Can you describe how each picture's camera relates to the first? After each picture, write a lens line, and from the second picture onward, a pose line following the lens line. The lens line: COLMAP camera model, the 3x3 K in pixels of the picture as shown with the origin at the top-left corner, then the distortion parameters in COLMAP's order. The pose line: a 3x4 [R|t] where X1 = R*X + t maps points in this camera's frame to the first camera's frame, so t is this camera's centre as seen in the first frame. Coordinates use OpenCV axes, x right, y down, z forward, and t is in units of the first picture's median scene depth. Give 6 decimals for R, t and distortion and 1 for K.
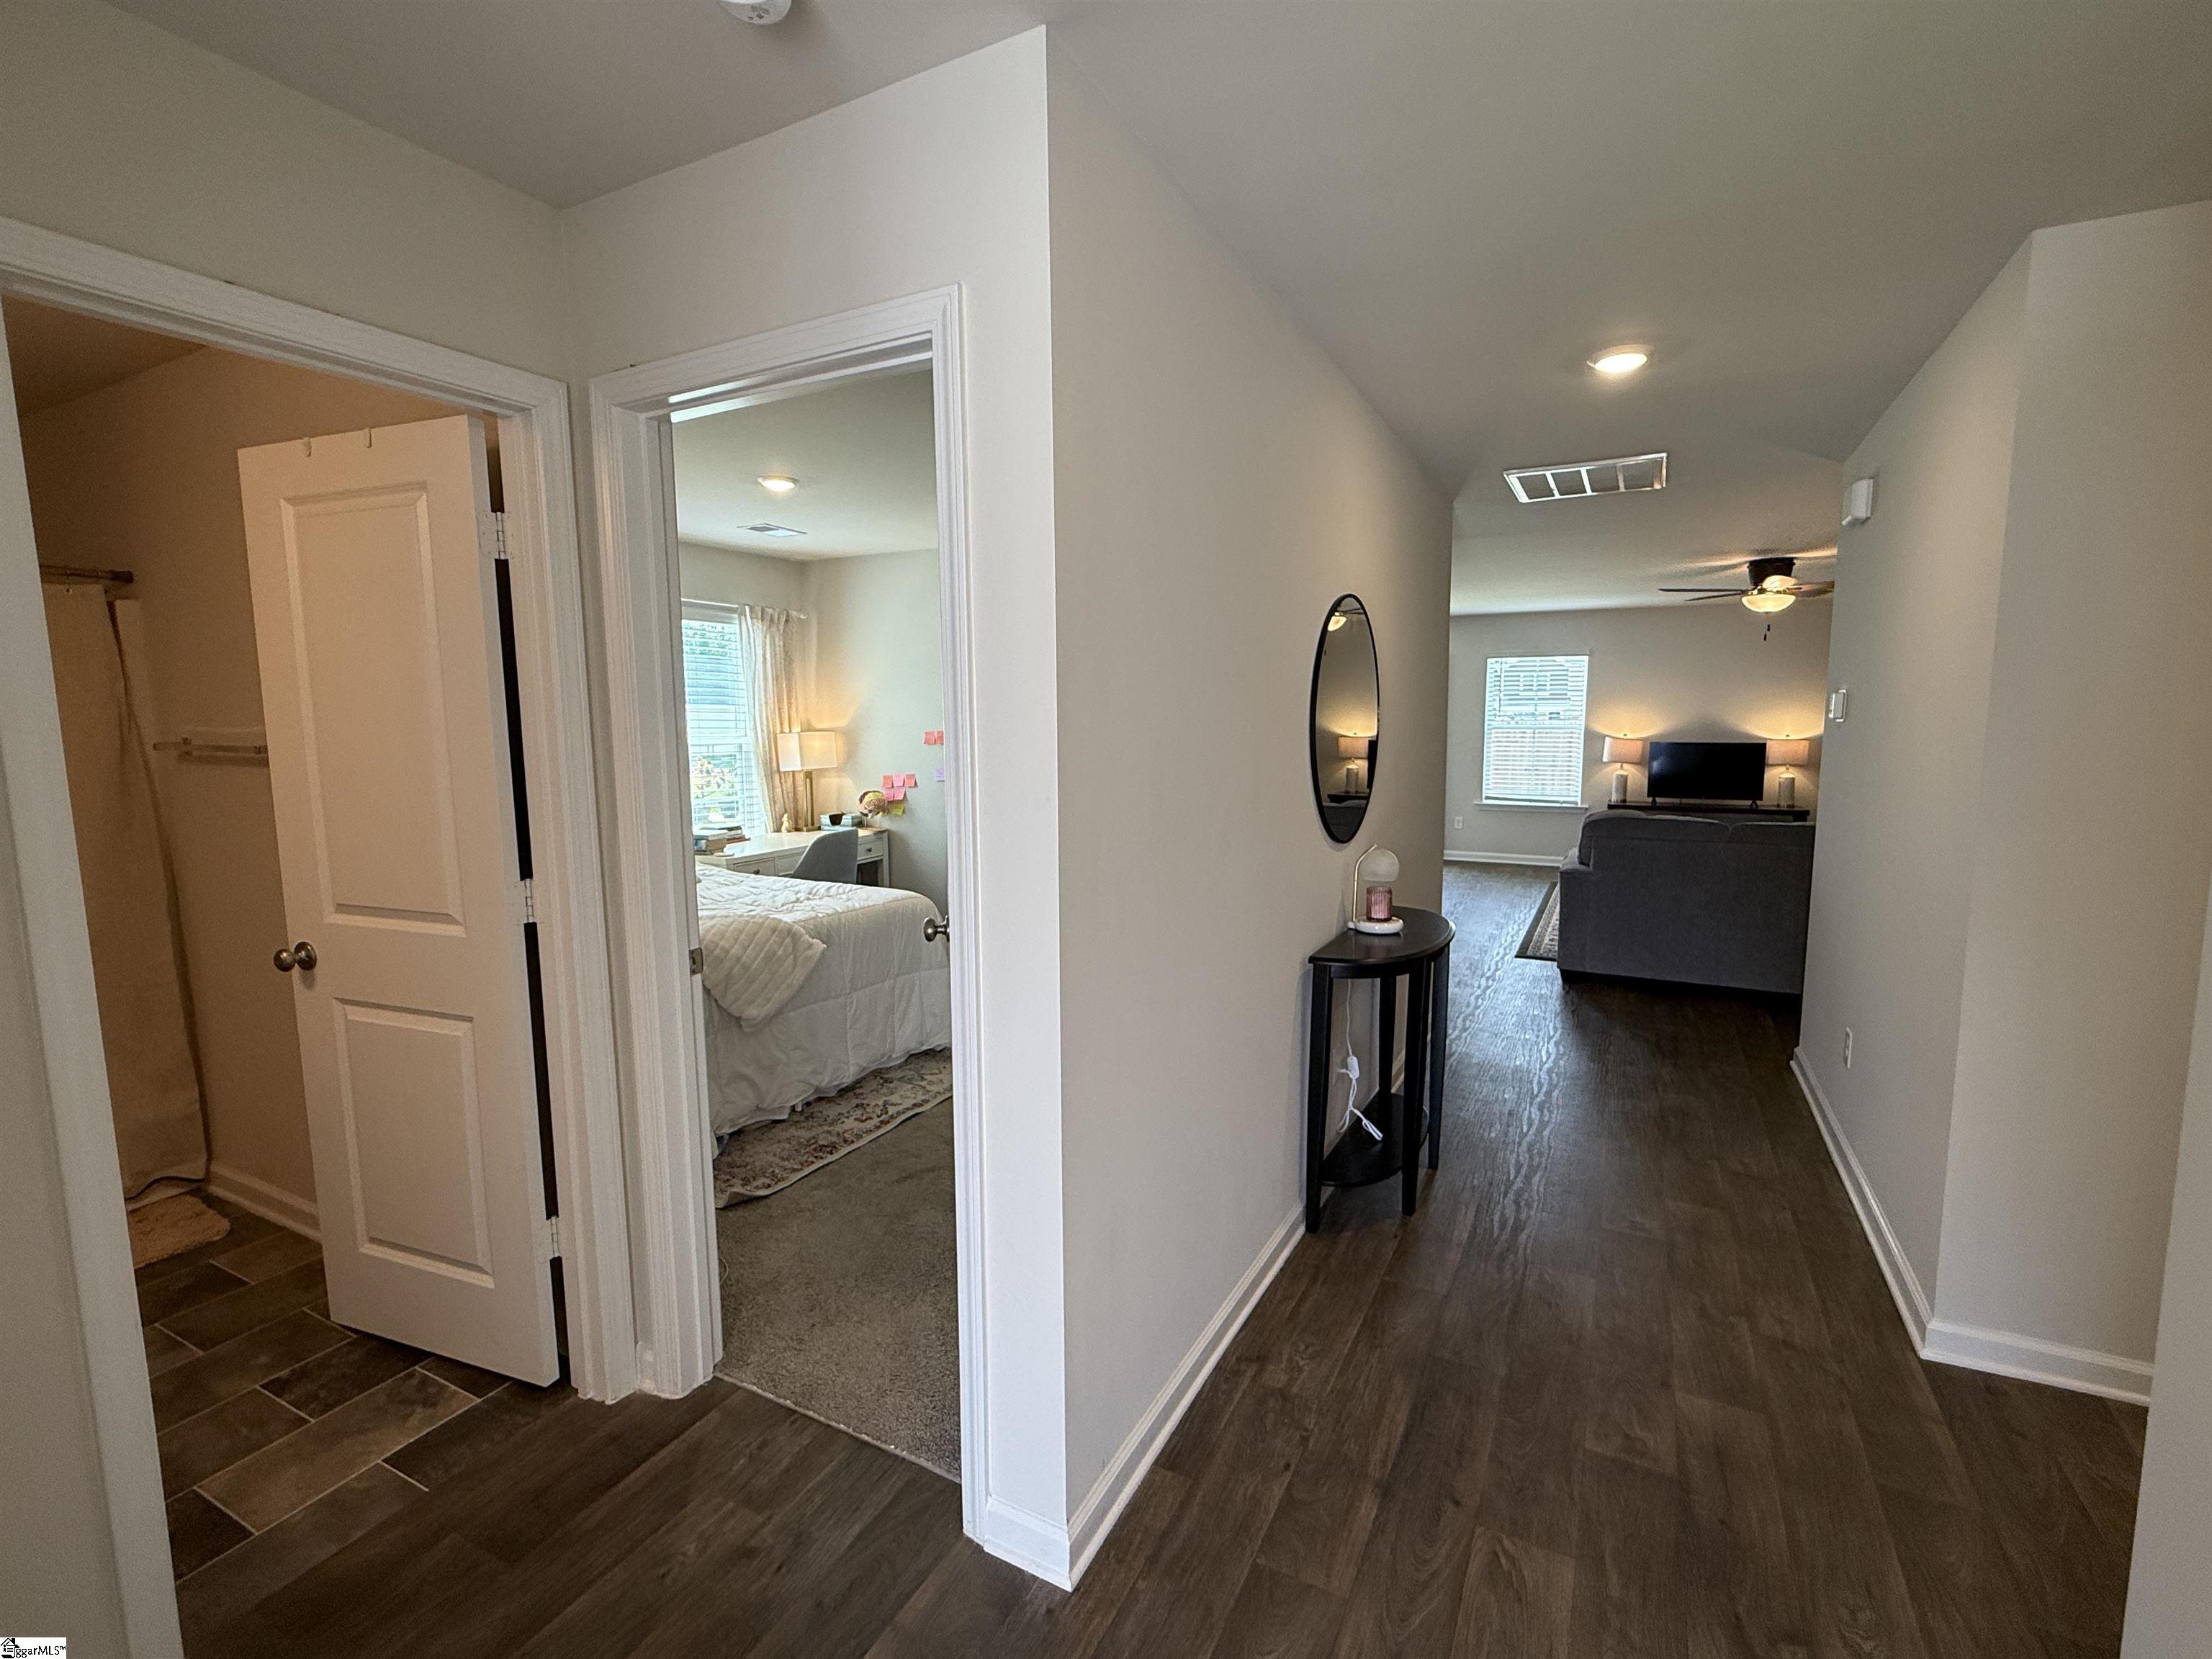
lens RADIAL K [[964.8, 0, 1099.1], [0, 964.8, 831.5], [0, 0, 1]] dist [-0.015491, -0.000304]
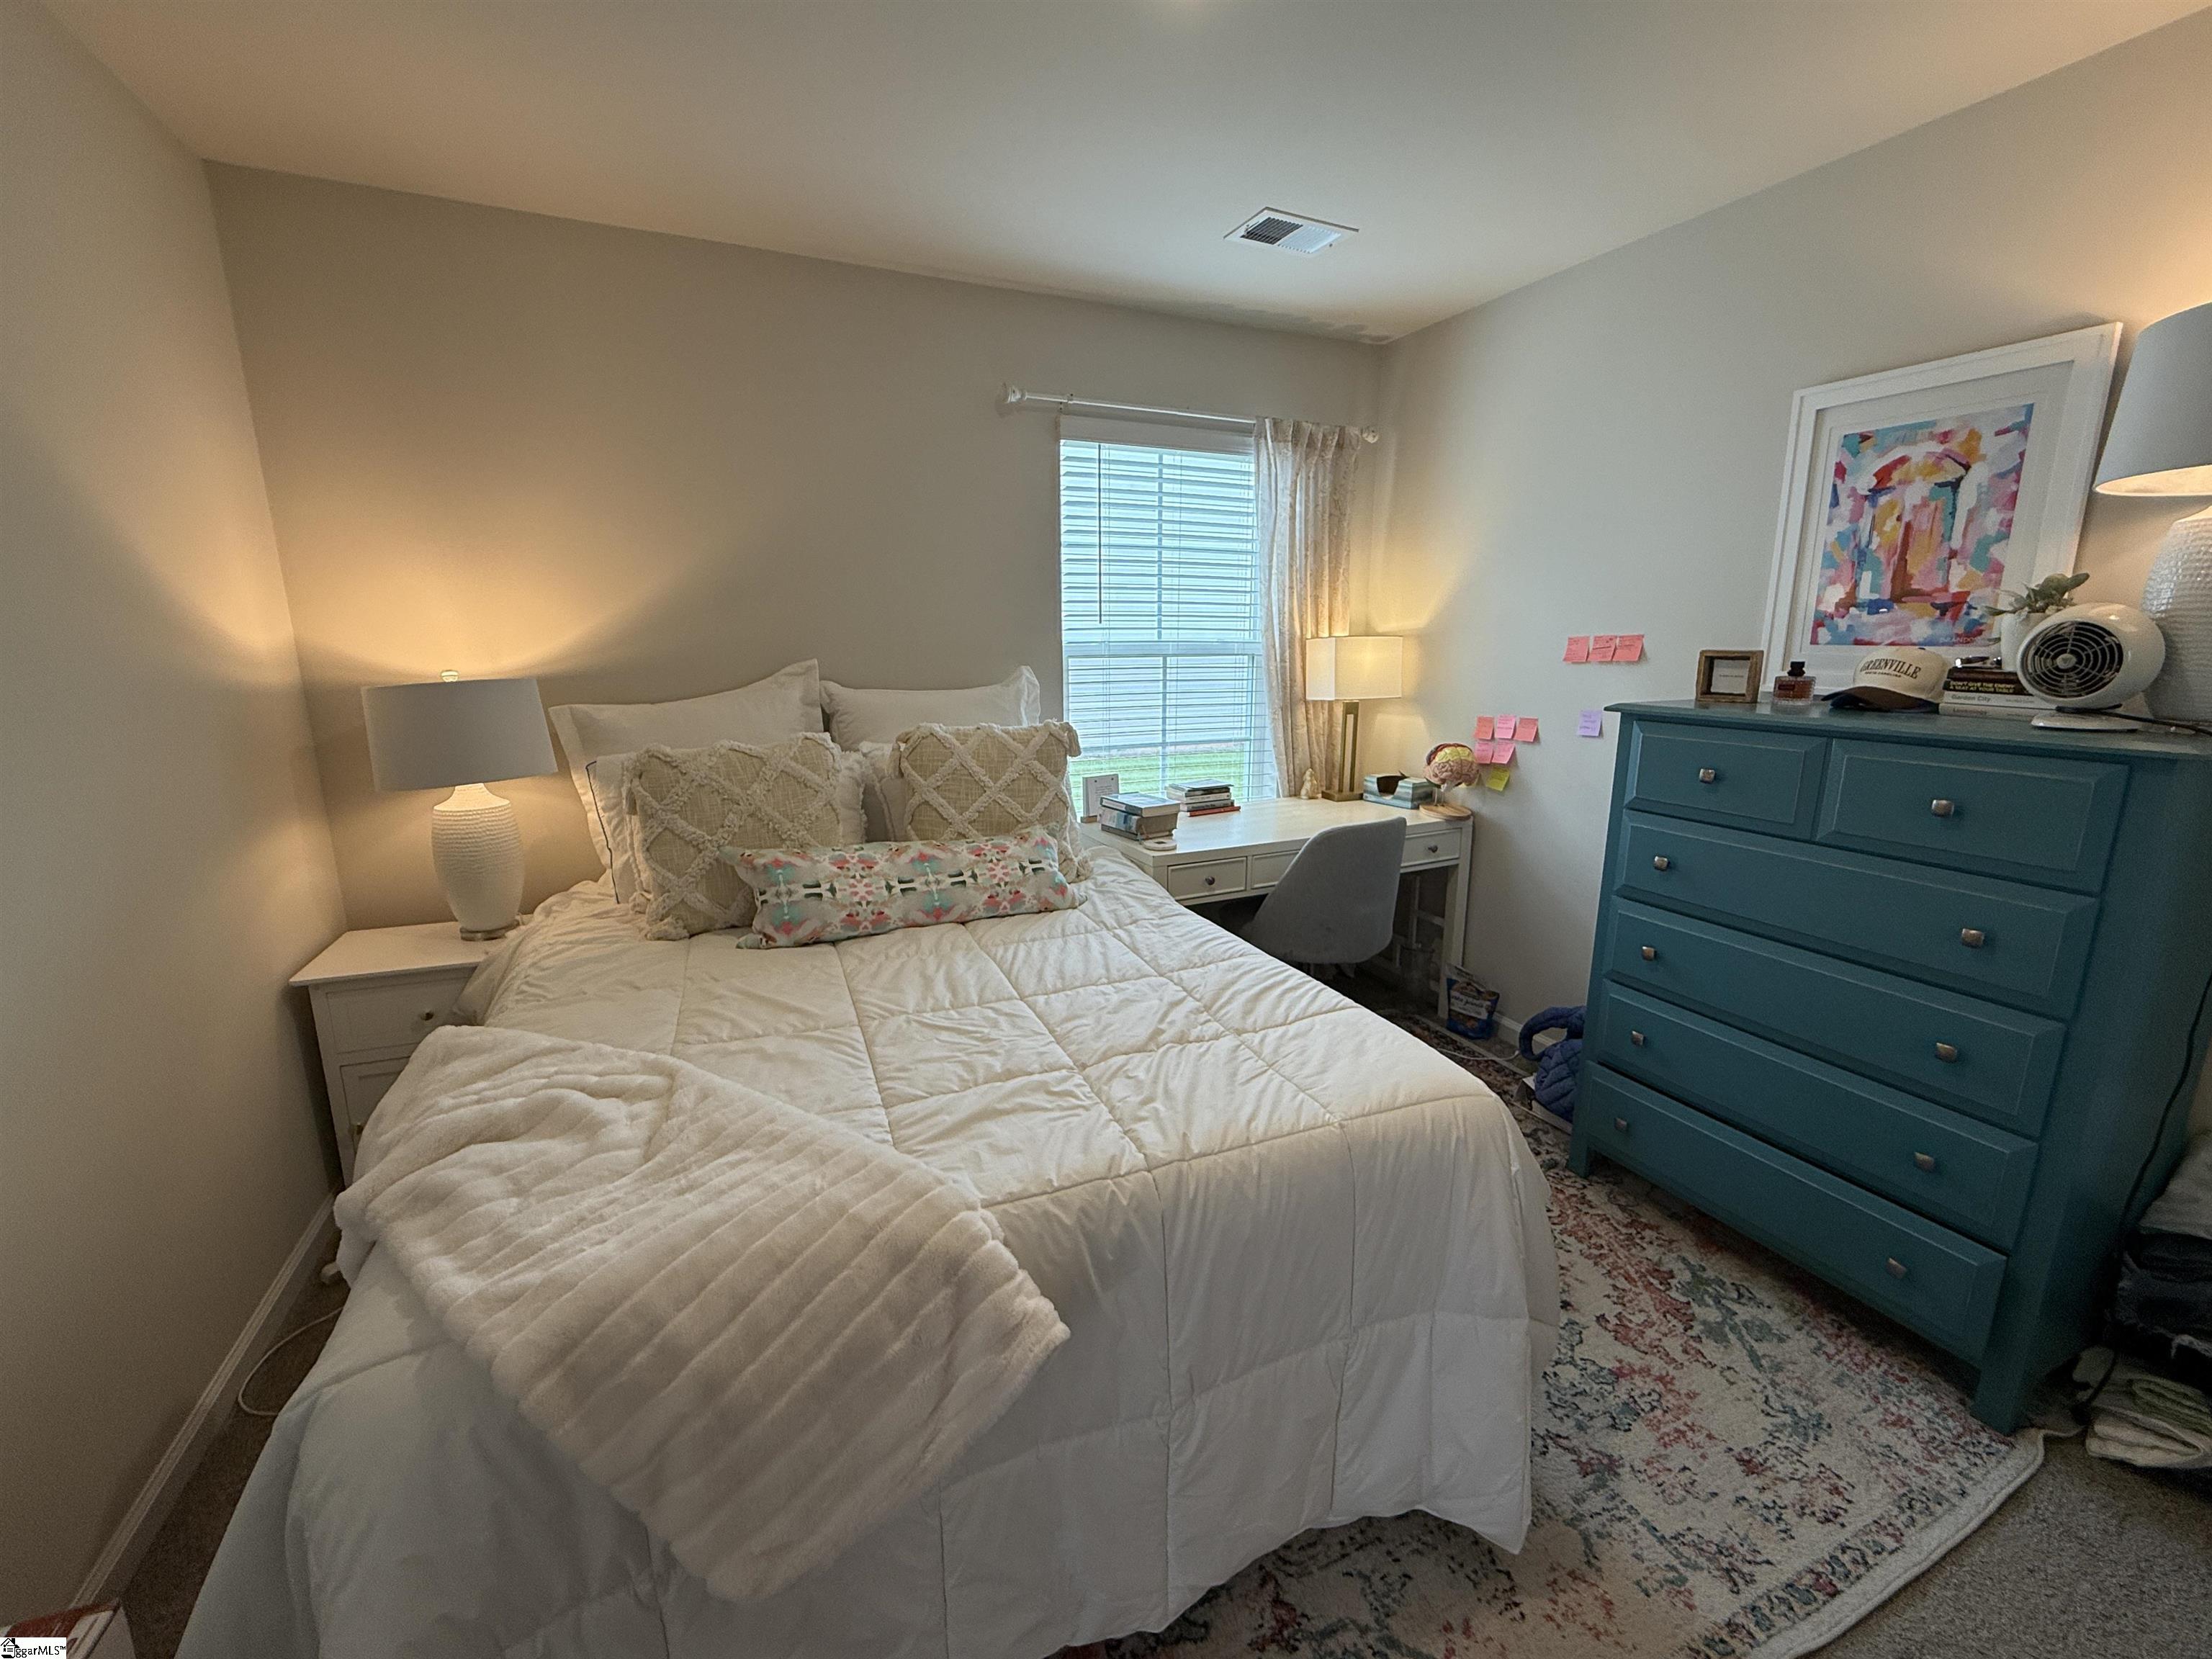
lens RADIAL K [[892.3, 0, 1114.2], [0, 892.3, 832.1], [0, 0, 1]] dist [0.000354, 0.000159]
pose [[0.788708, 0.134198, -0.599942, -0.072906], [-0.070813, 0.989220, 0.128179, -0.044163], [0.610676, -0.058612, 0.789708, 0.470431]]
